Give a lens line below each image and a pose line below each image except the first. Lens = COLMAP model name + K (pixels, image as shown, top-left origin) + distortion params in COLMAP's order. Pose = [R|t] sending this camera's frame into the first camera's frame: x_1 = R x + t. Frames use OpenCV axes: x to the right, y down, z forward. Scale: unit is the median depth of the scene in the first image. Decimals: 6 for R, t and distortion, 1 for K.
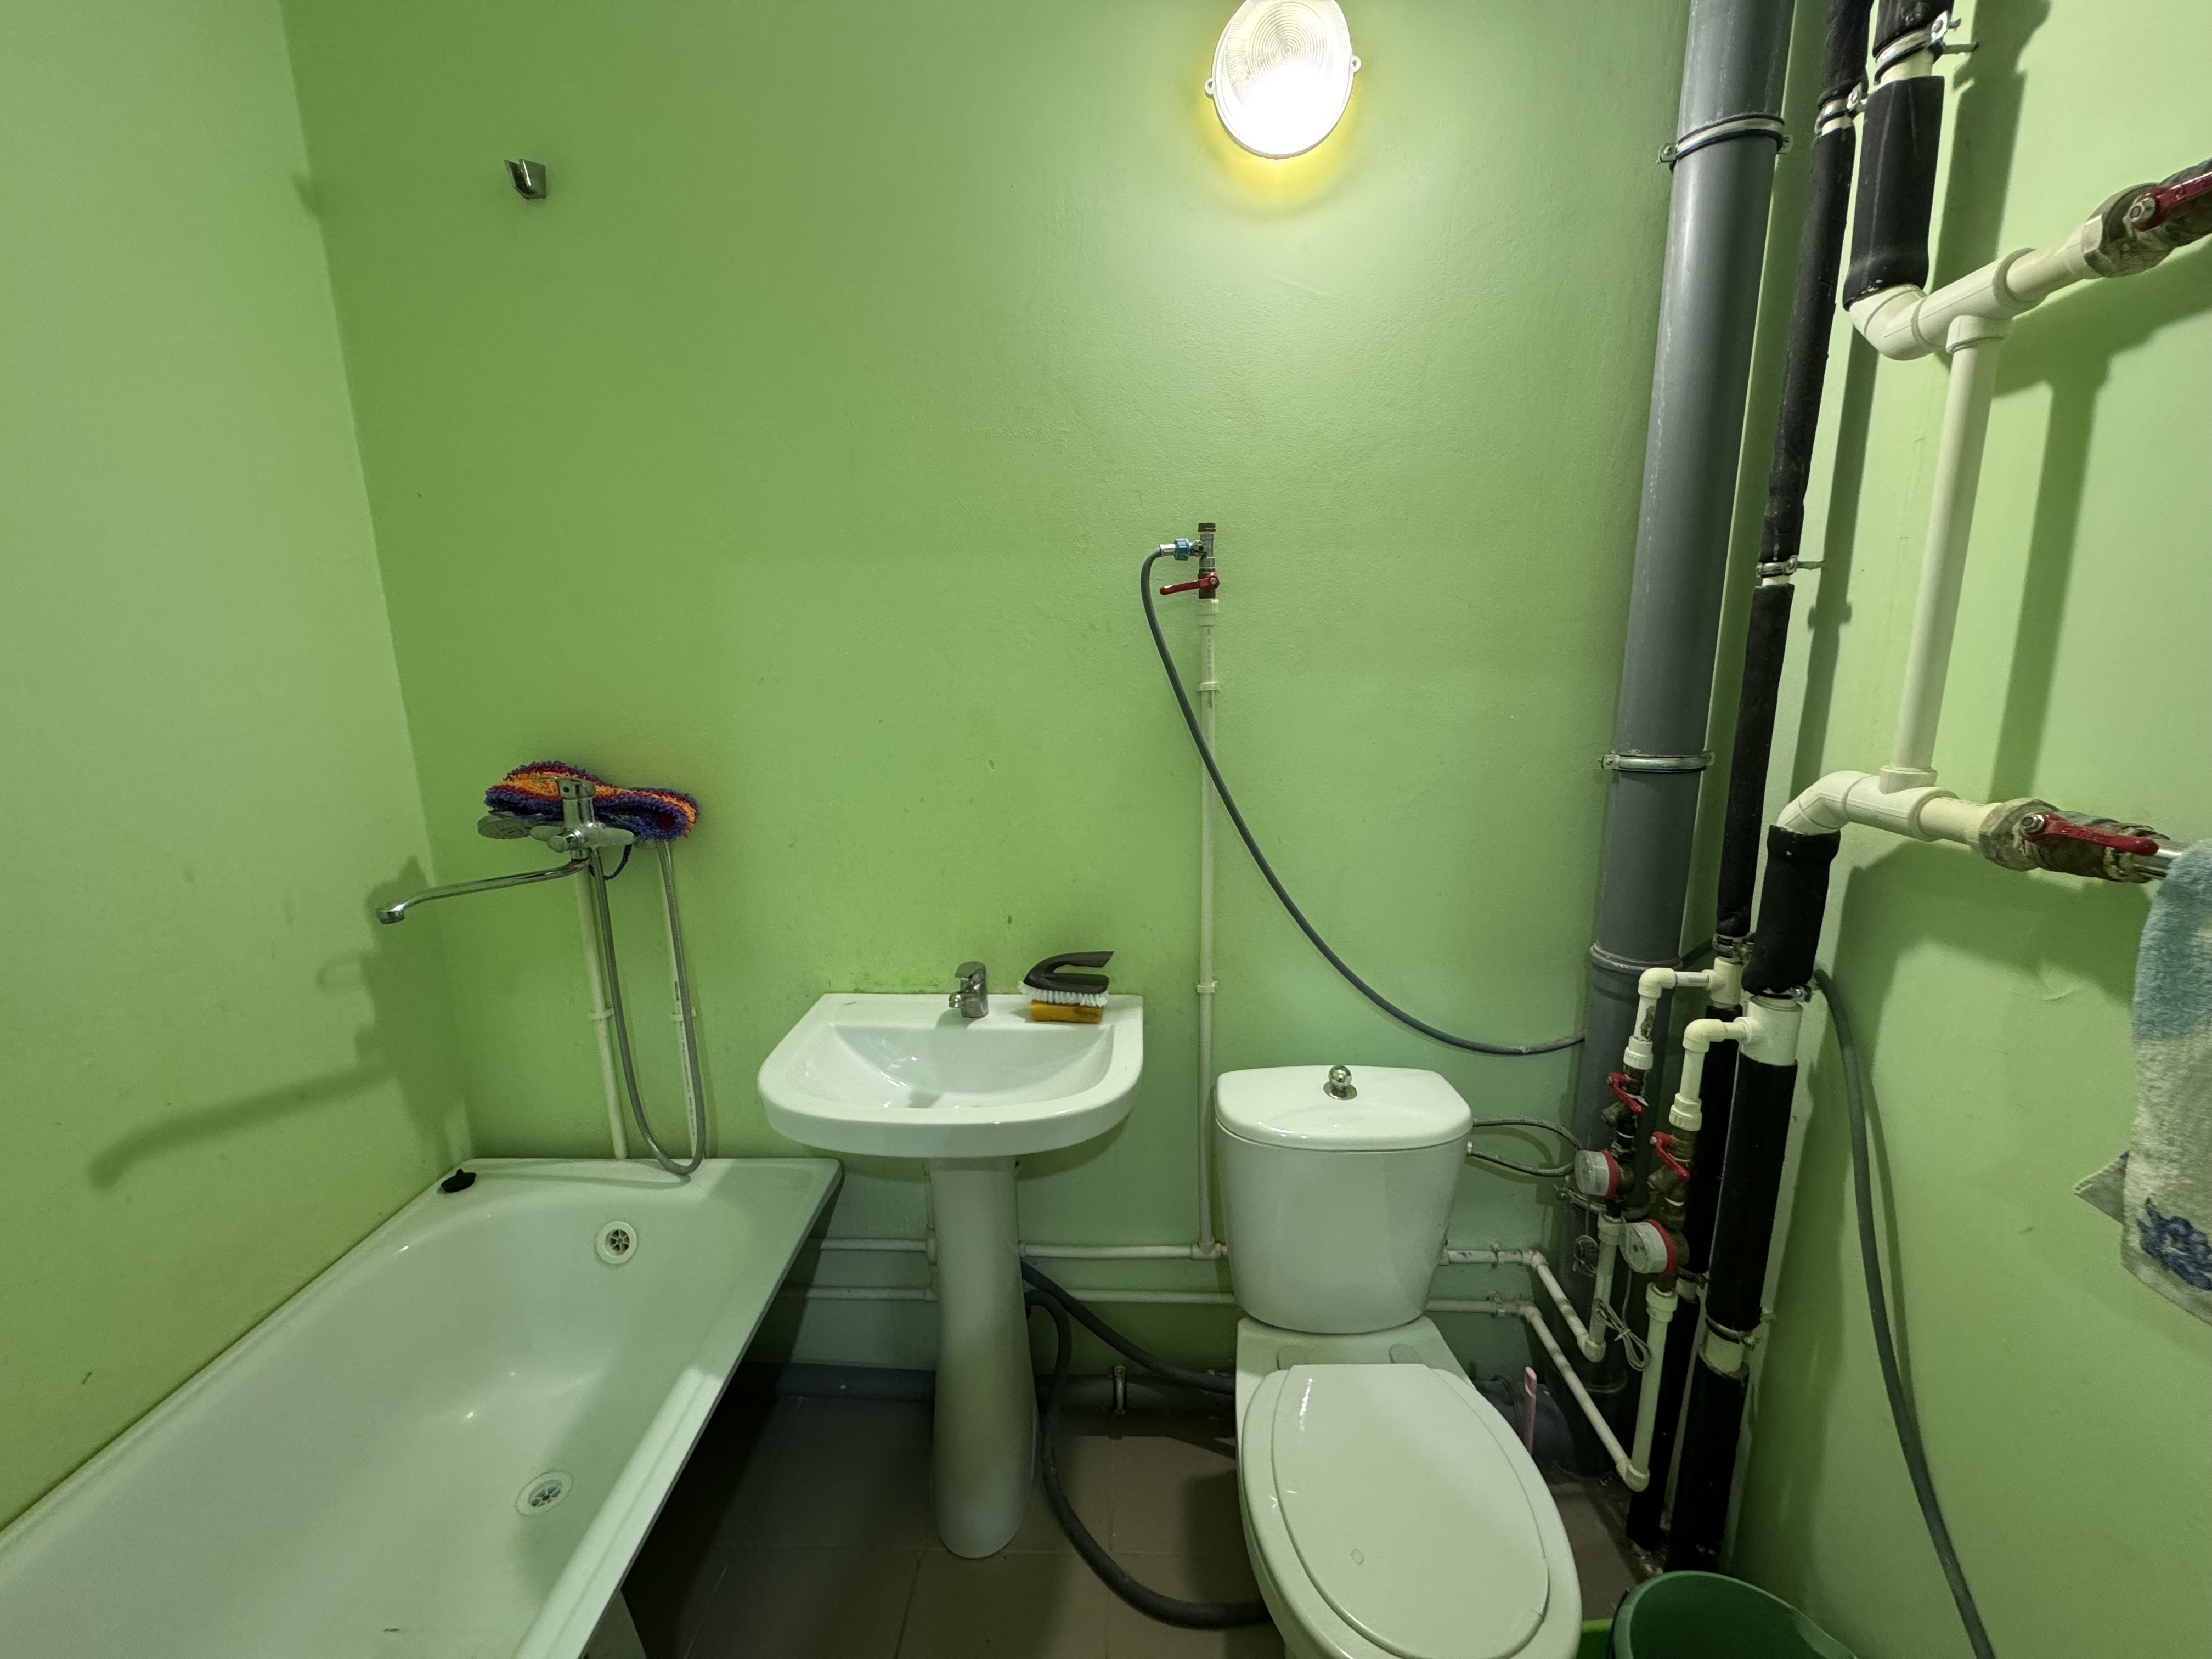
lens RADIAL K [[881.8, 0, 1106.2], [0, 881.8, 833.5], [0, 0, 1]] dist [-0.003608, -0.000260]
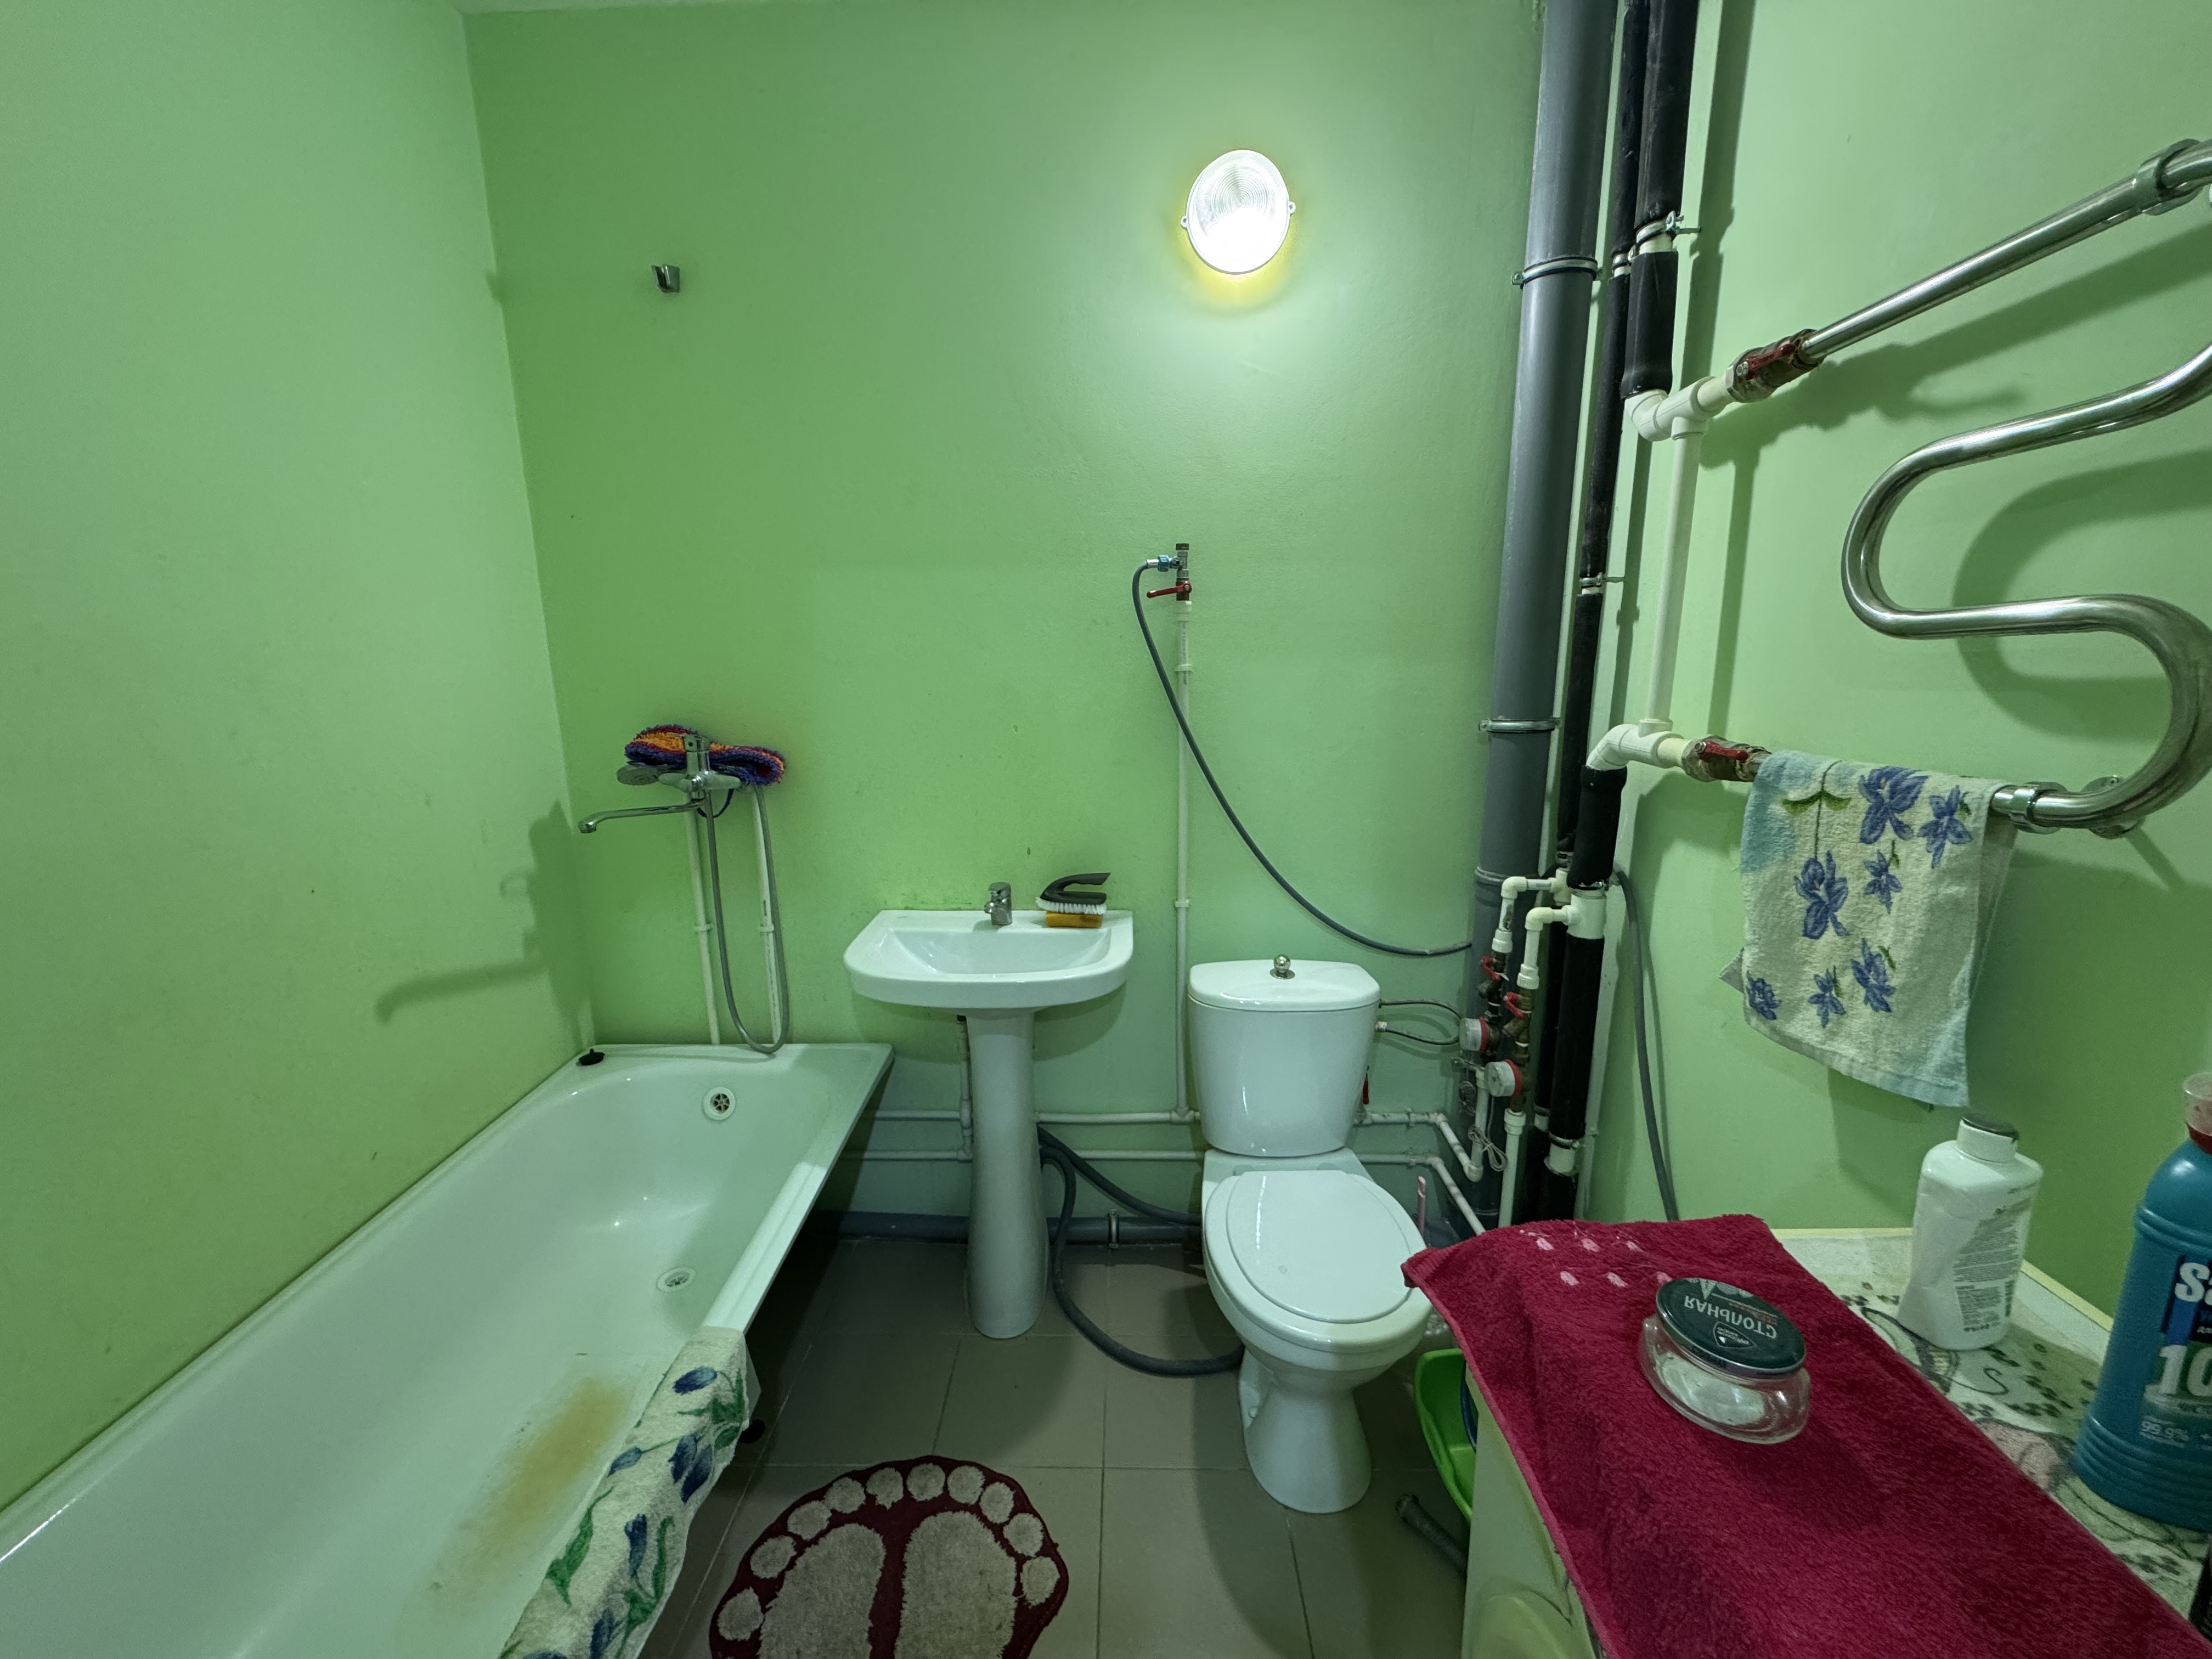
lens RADIAL K [[881.8, 0, 1106.3], [0, 881.8, 833.6], [0, 0, 1]] dist [-0.003608, -0.000260]
pose [[0.999885, 0.002377, 0.014993, -0.018795], [-0.002377, 0.999997, -0.000017, 0.082648], [-0.014993, -0.000019, 0.999888, -0.318754]]
